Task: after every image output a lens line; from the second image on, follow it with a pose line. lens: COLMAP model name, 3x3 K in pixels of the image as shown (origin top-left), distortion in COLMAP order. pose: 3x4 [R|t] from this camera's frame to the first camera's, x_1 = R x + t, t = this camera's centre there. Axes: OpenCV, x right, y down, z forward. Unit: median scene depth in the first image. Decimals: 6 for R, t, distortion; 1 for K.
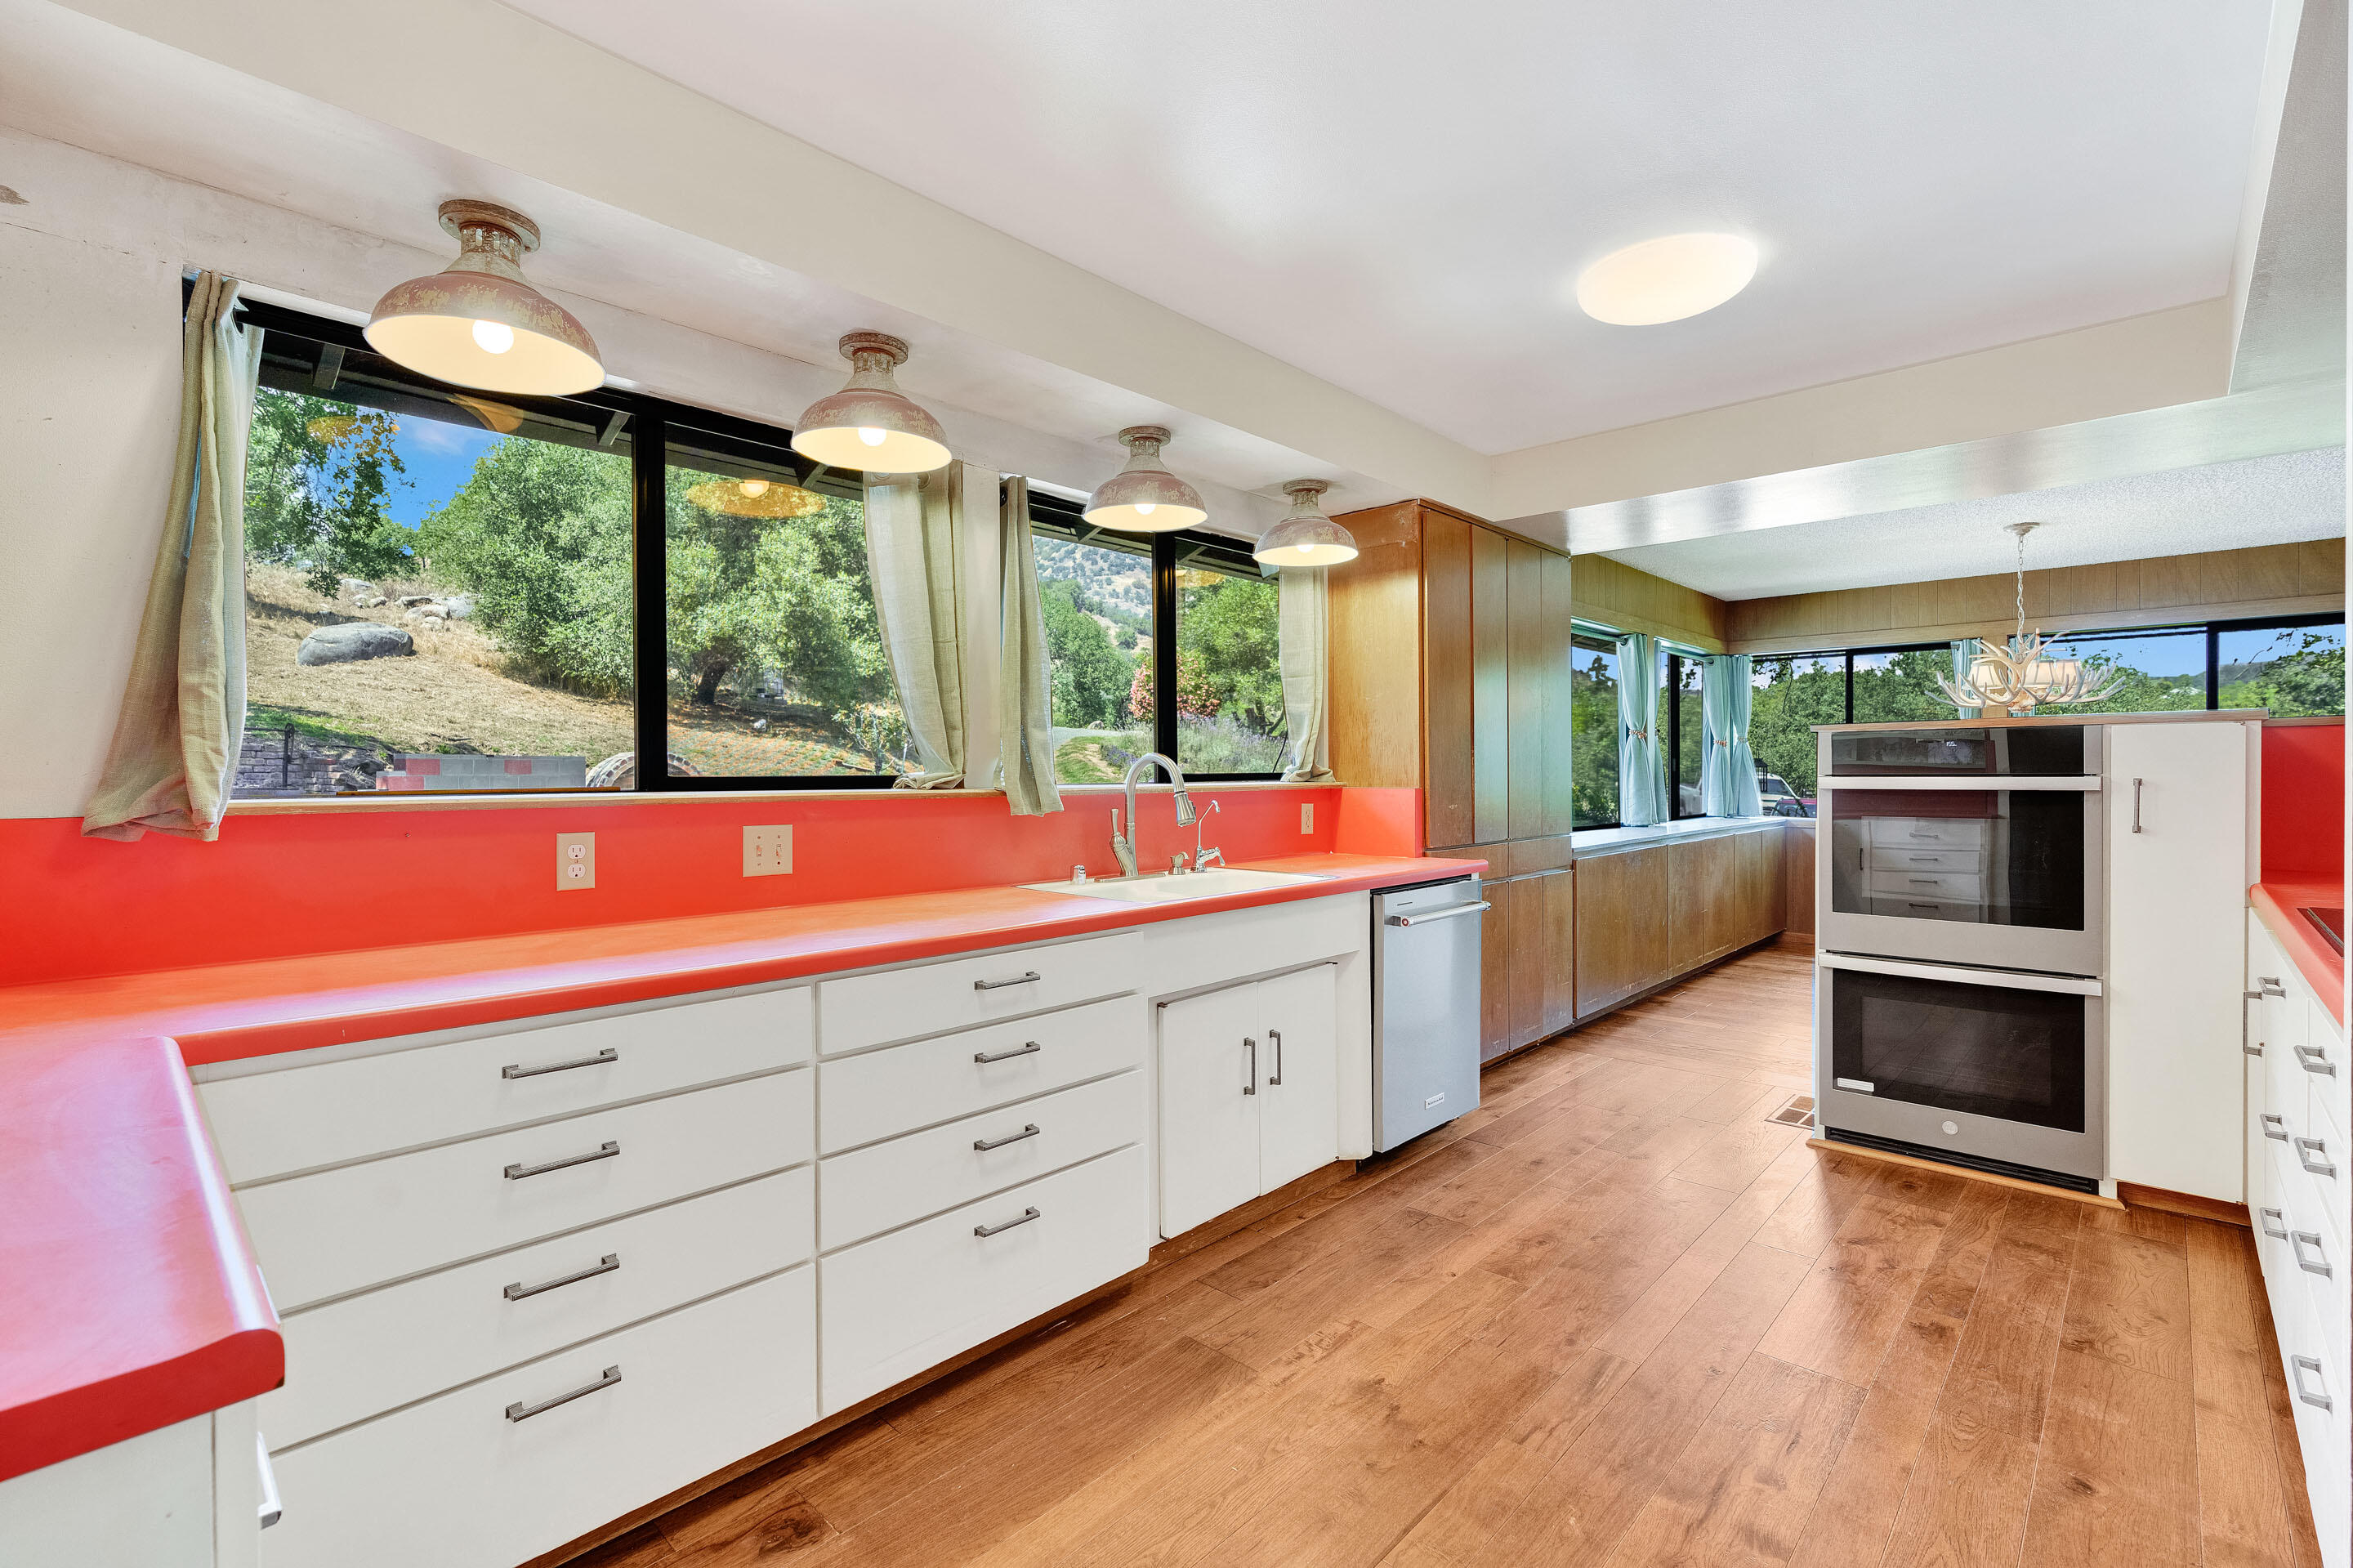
lens RADIAL K [[1040.2, 0, 1170.9], [0, 1040.2, 778.5], [0, 0, 1]] dist [0.001421, 0.000222]
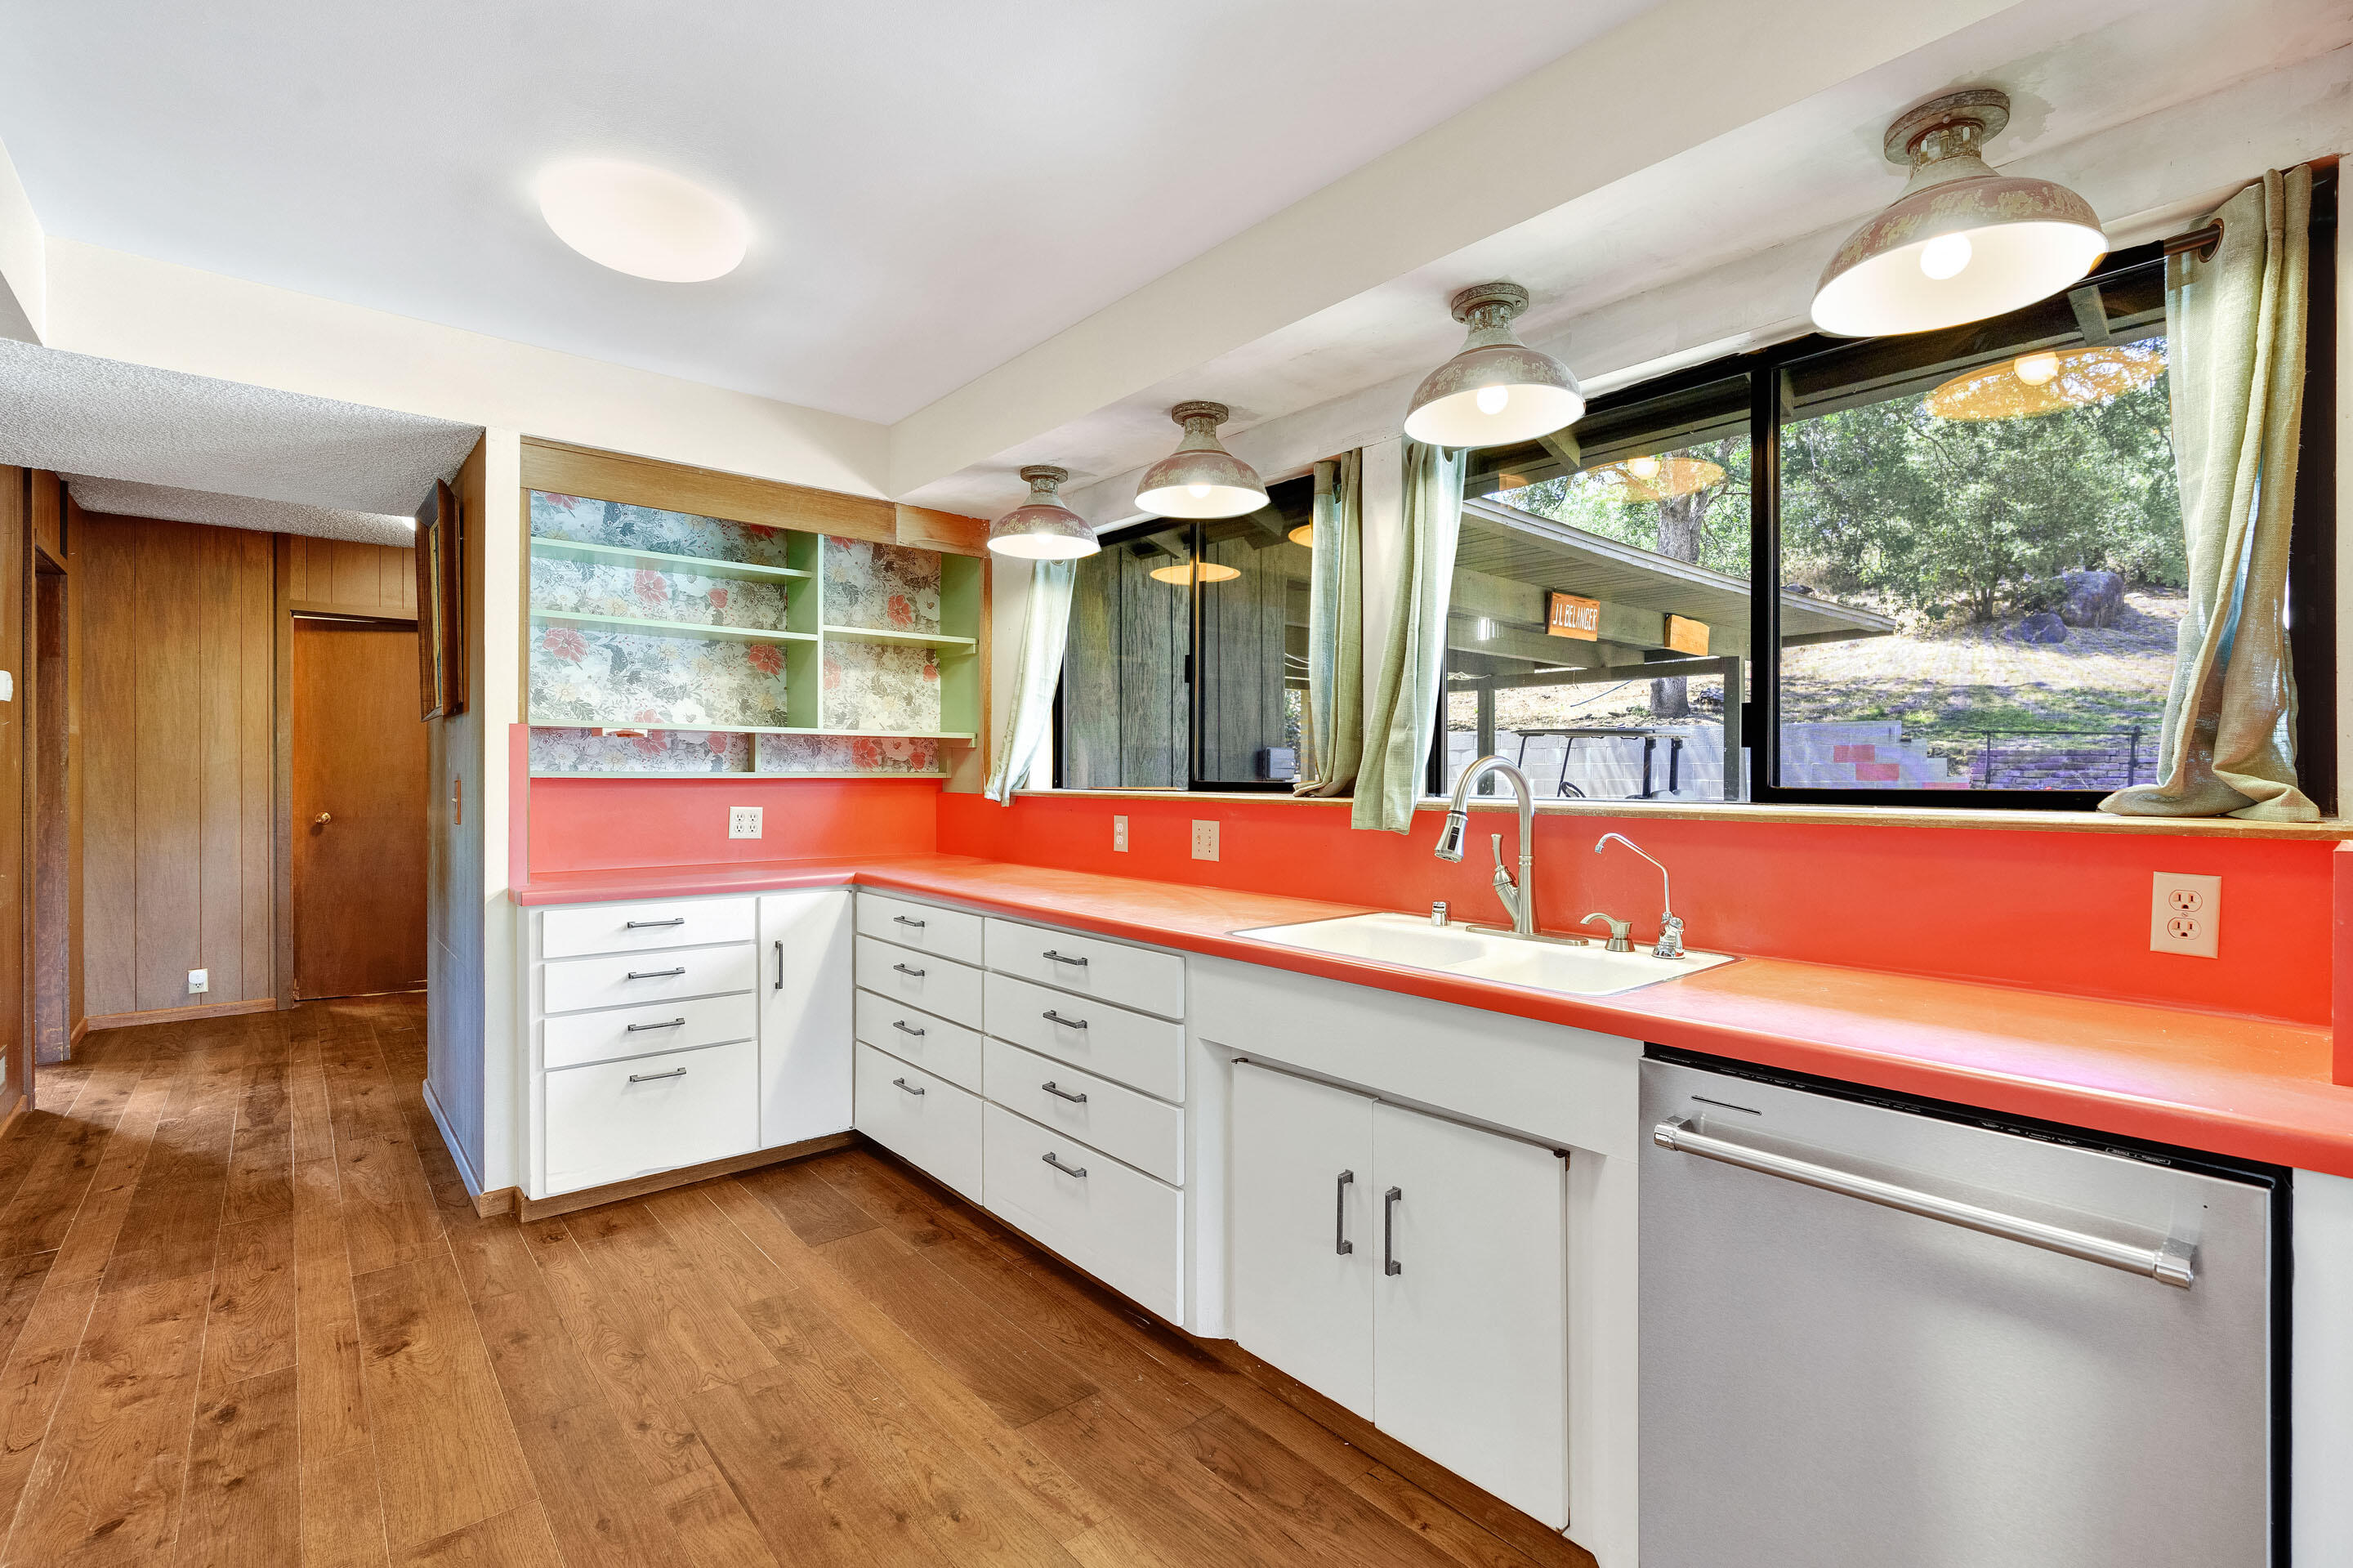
lens RADIAL K [[1040.2, 0, 1170.0], [0, 1040.2, 783.9], [0, 0, 1]] dist [0.001421, 0.000222]
pose [[-0.092466, 0.008455, -0.995680, 0.835333], [-0.014411, 0.999848, 0.009828, -0.011105], [0.995612, 0.015257, -0.092330, 1.030027]]
